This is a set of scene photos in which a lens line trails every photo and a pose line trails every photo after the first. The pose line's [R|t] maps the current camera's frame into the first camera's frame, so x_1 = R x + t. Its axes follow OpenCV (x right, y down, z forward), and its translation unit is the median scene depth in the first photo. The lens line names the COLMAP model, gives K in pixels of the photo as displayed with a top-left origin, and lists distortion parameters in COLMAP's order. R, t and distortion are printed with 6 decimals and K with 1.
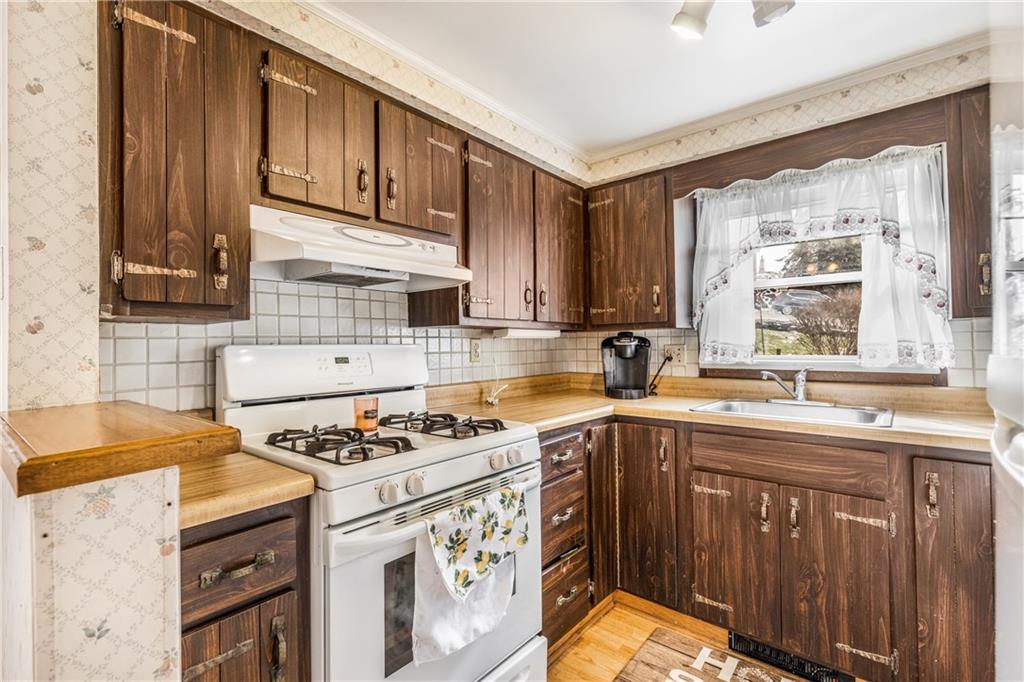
lens RADIAL K [[484.4, 0, 510.6], [0, 484.4, 336.2], [0, 0, 1]] dist [0.005312, -0.002157]
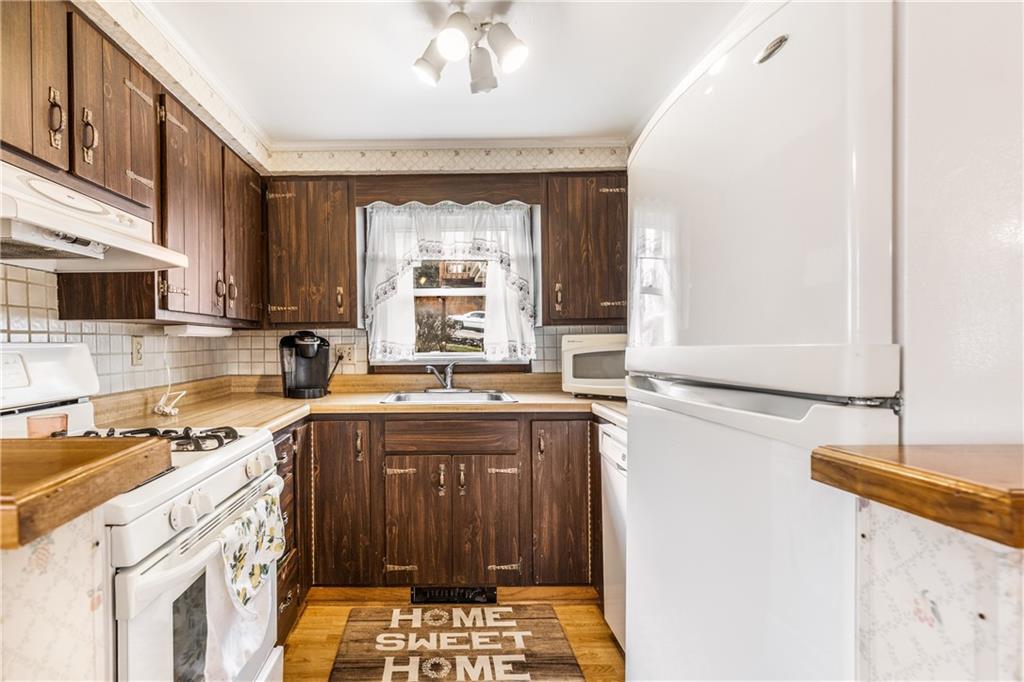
lens RADIAL K [[484.4, 0, 504.9], [0, 484.4, 343.8], [0, 0, 1]] dist [0.005312, -0.002157]
pose [[0.732463, -0.001186, 0.680806, -0.194827], [-0.008775, 0.999899, 0.011184, 0.003443], [-0.680751, -0.014166, 0.732378, -0.000896]]
